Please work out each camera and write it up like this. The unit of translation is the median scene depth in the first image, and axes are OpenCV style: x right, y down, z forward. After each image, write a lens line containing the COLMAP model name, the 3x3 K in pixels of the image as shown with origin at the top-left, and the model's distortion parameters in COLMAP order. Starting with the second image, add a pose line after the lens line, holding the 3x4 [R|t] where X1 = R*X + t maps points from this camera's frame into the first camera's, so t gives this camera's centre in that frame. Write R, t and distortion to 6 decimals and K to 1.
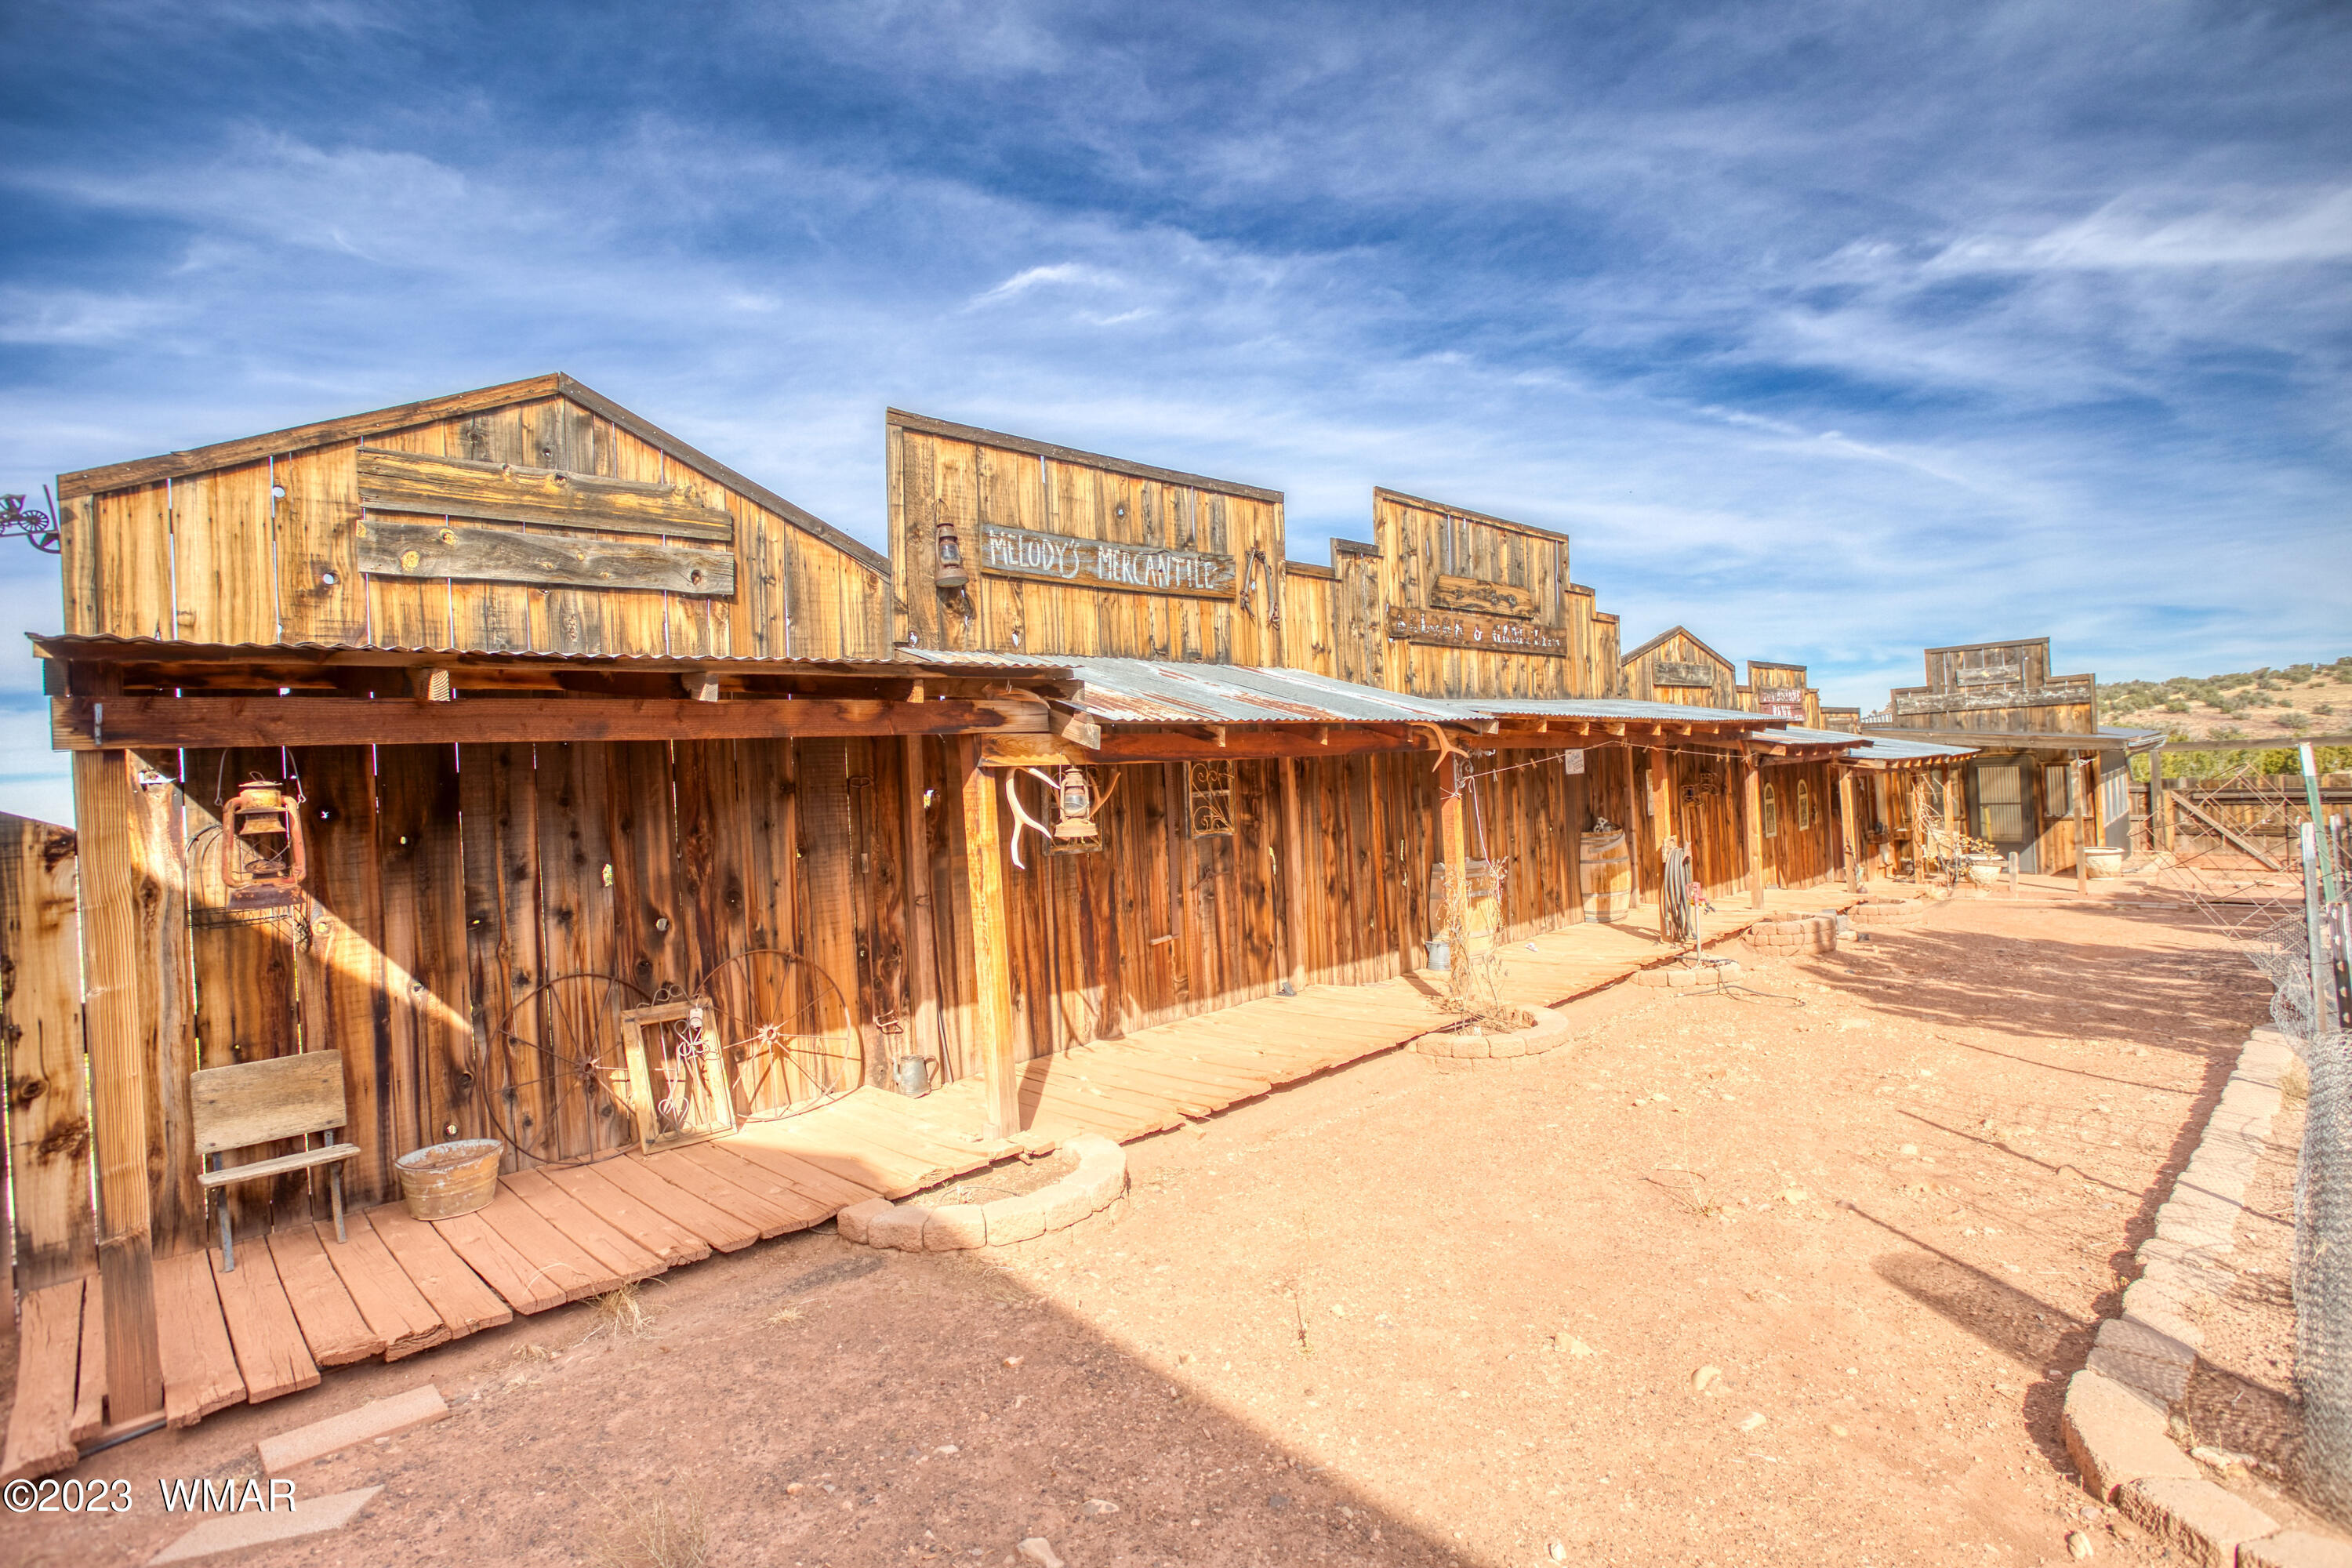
lens RADIAL K [[1102.4, 0, 1176.0], [0, 1102.4, 784.0], [0, 0, 1]] dist [-0.000433, -0.000152]
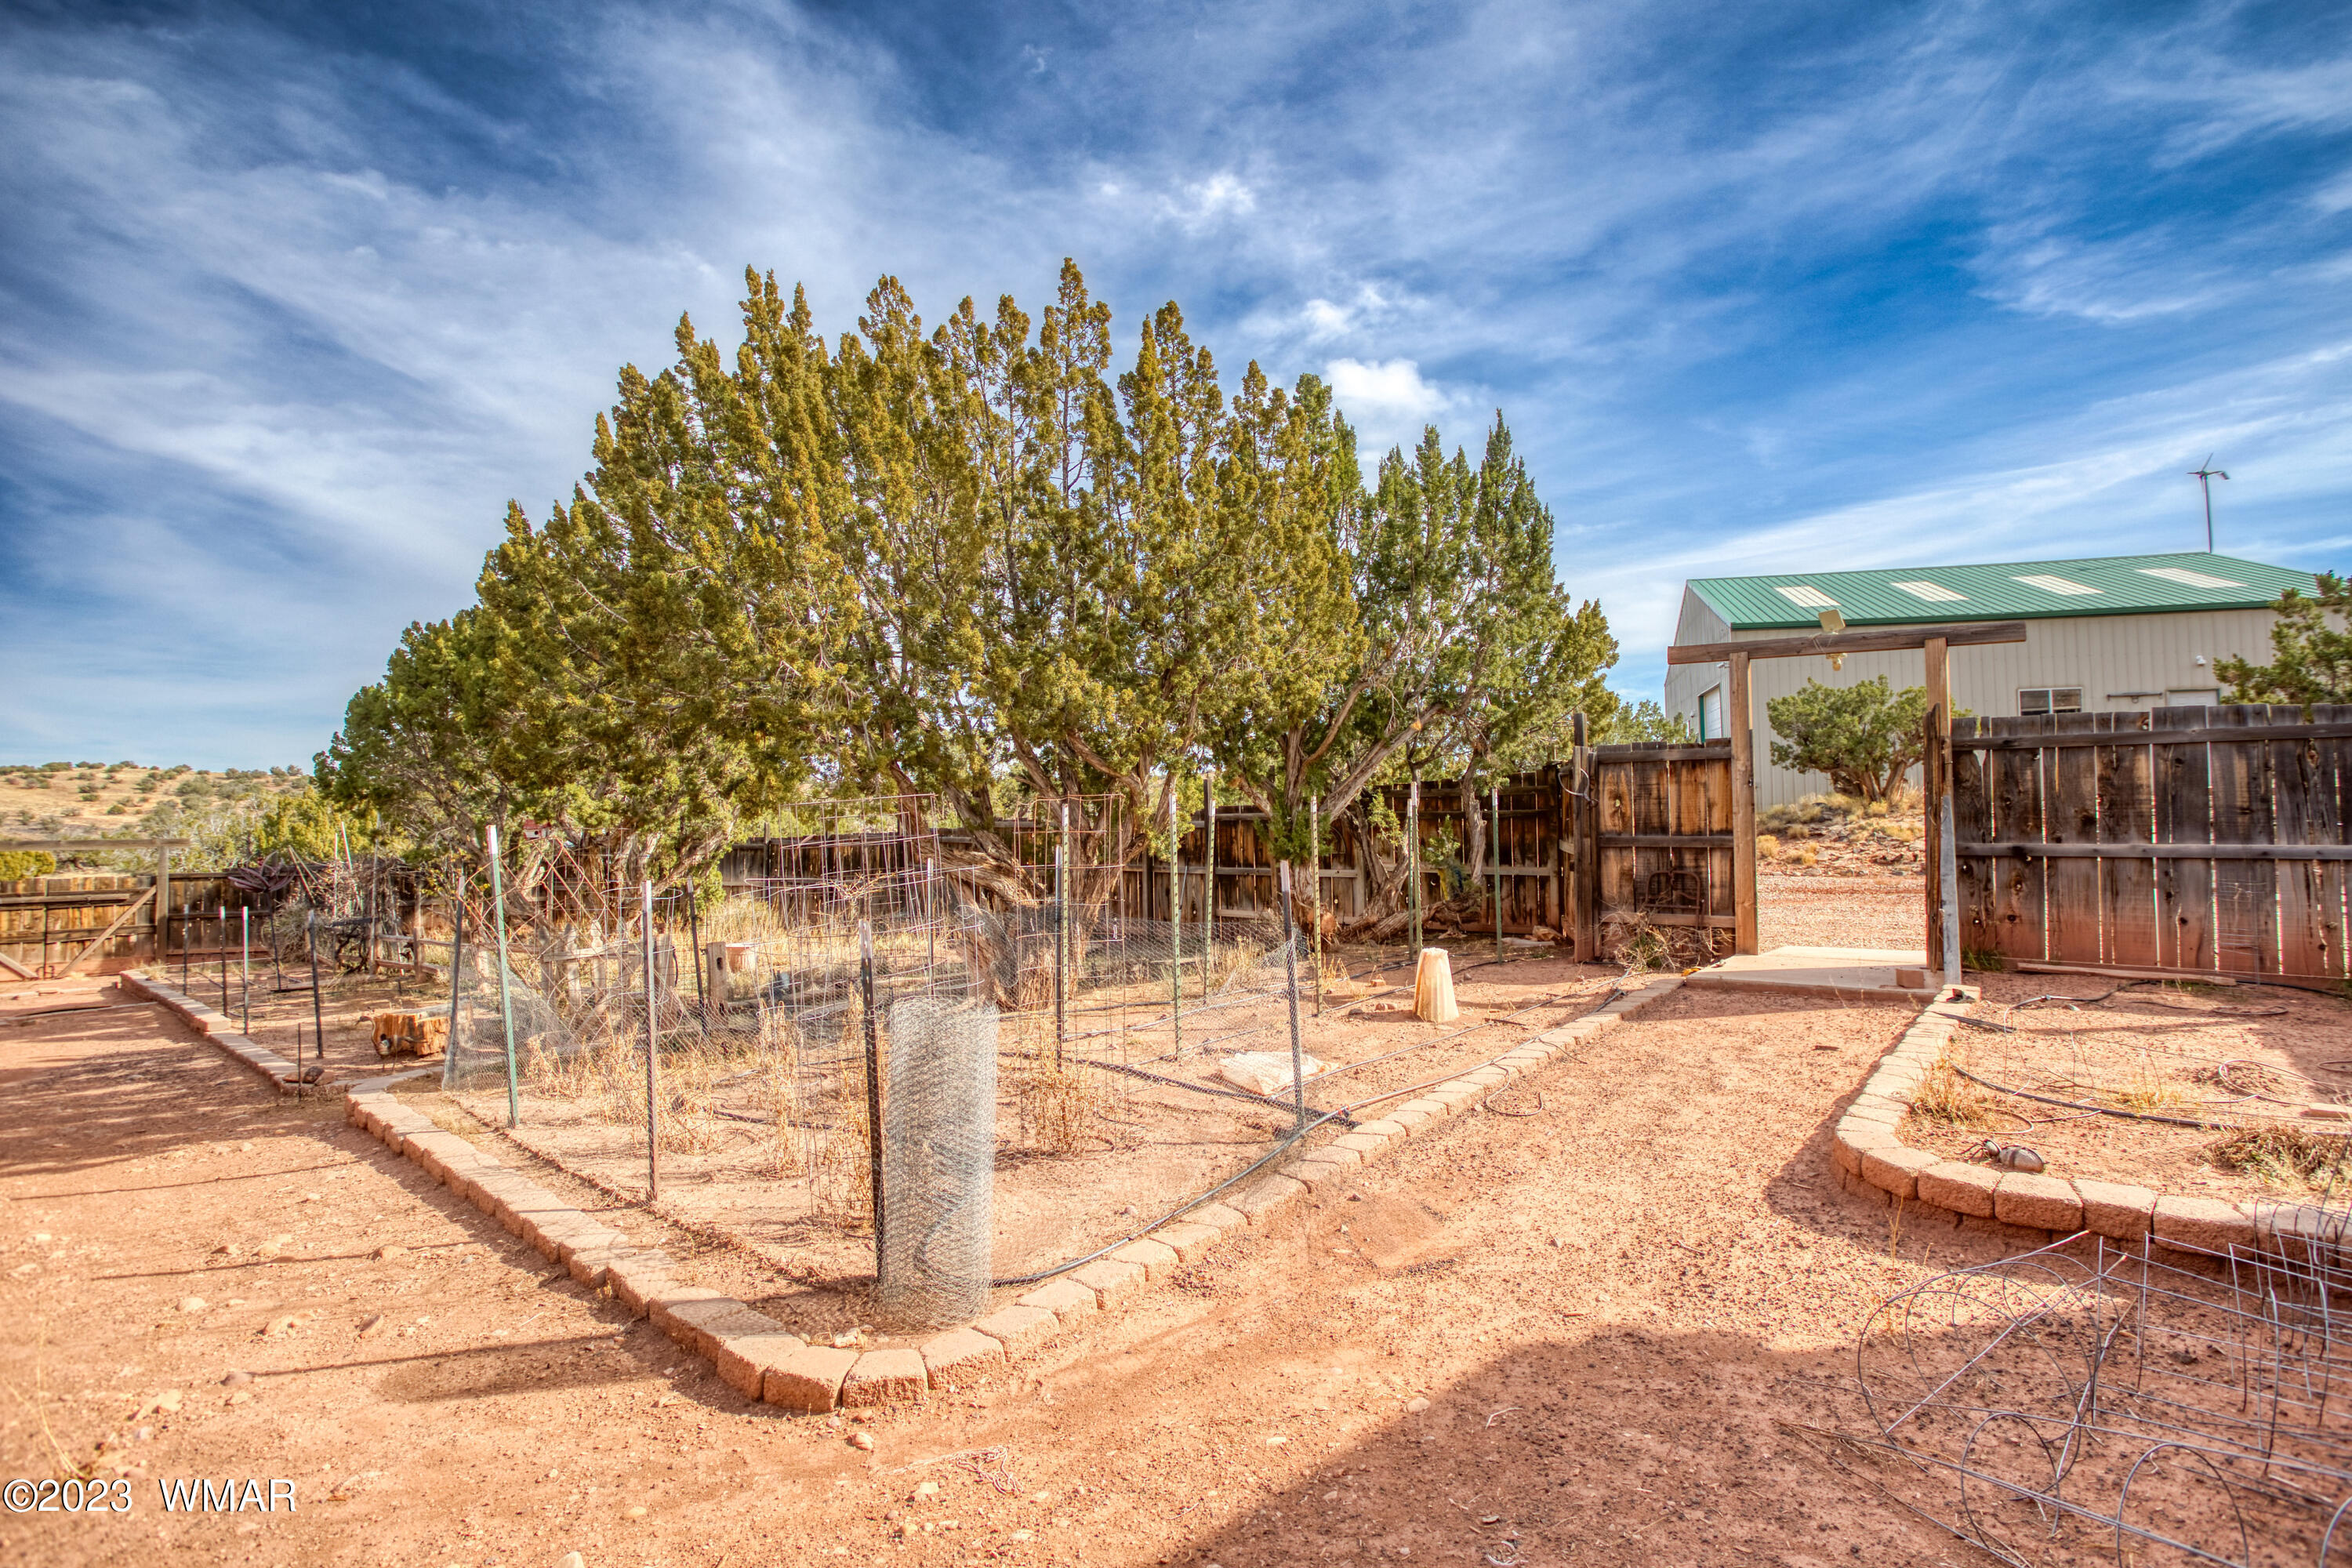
lens RADIAL K [[1147.4, 0, 1176.0], [0, 1147.4, 784.0], [0, 0, 1]] dist [0.000880, 0.000383]
pose [[-0.039424, 0.080961, 0.995937, -0.350844], [0.014593, 0.996653, -0.080441, 0.041741], [-0.999116, 0.011363, -0.040473, 0.451557]]
